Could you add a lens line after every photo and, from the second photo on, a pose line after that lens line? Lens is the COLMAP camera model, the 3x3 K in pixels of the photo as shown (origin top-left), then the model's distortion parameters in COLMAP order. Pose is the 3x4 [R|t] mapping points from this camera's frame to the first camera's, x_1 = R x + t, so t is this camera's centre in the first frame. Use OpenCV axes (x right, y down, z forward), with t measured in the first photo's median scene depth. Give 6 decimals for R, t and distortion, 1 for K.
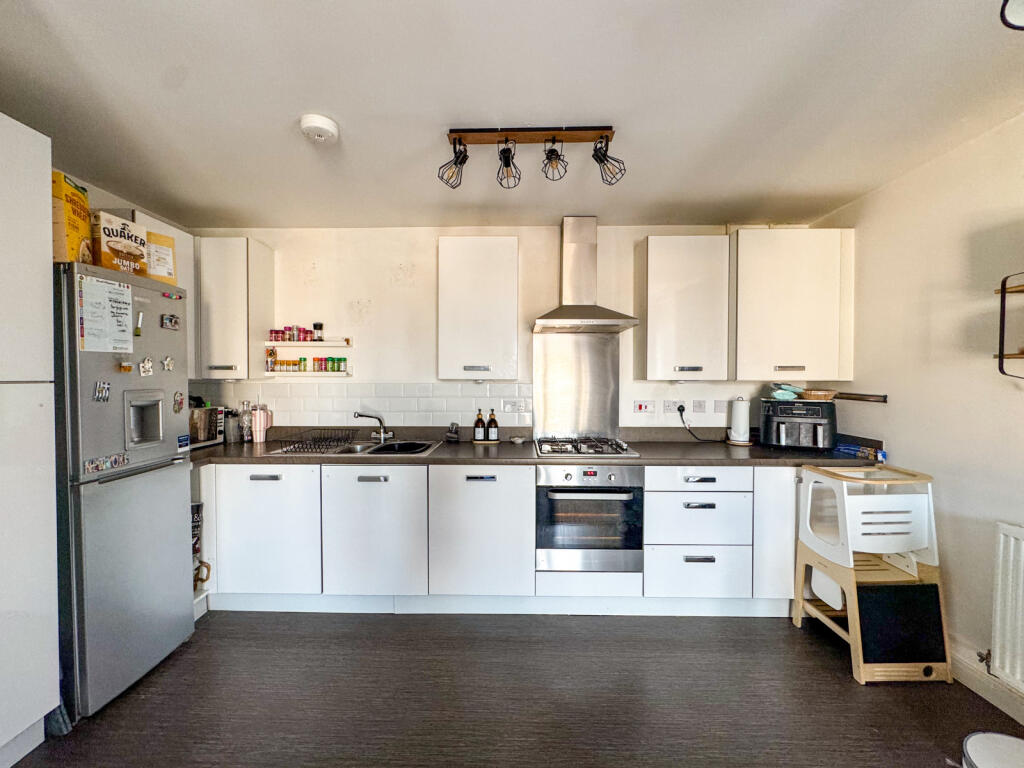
lens RADIAL K [[409.9, 0, 507.5], [0, 409.9, 381.8], [0, 0, 1]] dist [-0.000539, 0.000185]
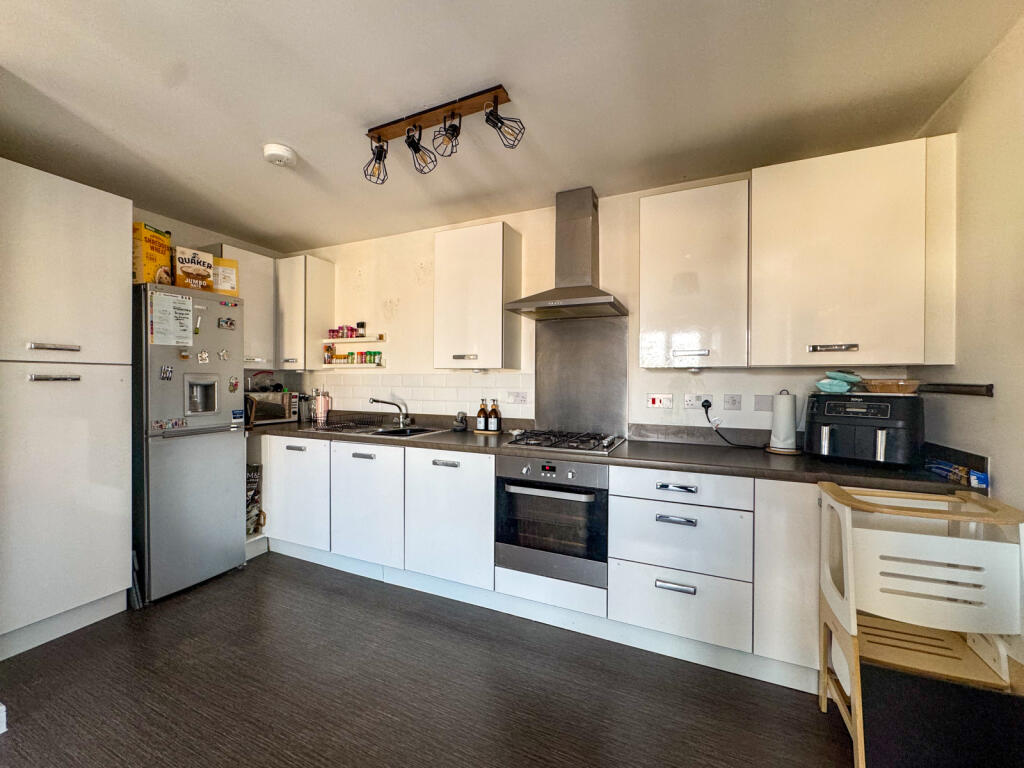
lens RADIAL K [[409.9, 0, 507.5], [0, 409.9, 381.8], [0, 0, 1]] dist [-0.000539, 0.000185]
pose [[0.918292, 0.005600, -0.395864, 0.474755], [-0.009887, 0.999912, -0.008791, 0.040084], [0.395781, 0.011987, 0.918267, 0.123936]]
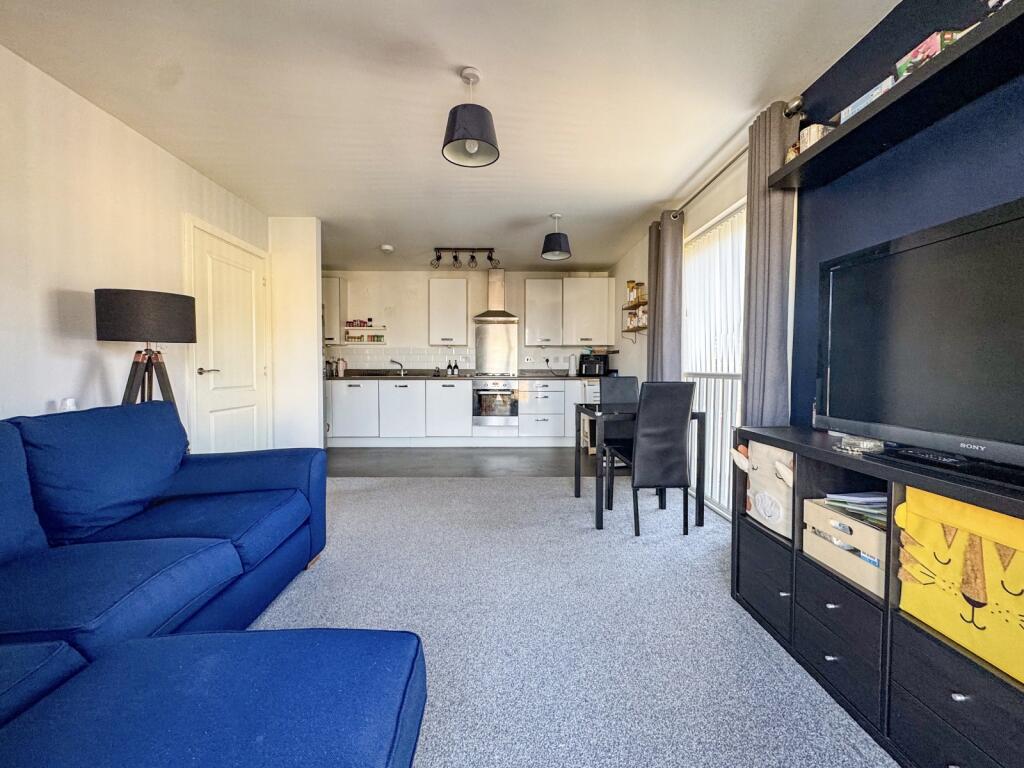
lens RADIAL K [[409.9, 0, 507.5], [0, 409.9, 381.8], [0, 0, 1]] dist [-0.000539, 0.000185]
pose [[0.999469, -0.000189, 0.032579, 0.192148], [-0.000490, 0.999783, 0.020821, 0.162041], [-0.032576, -0.020826, 0.999252, -1.322413]]
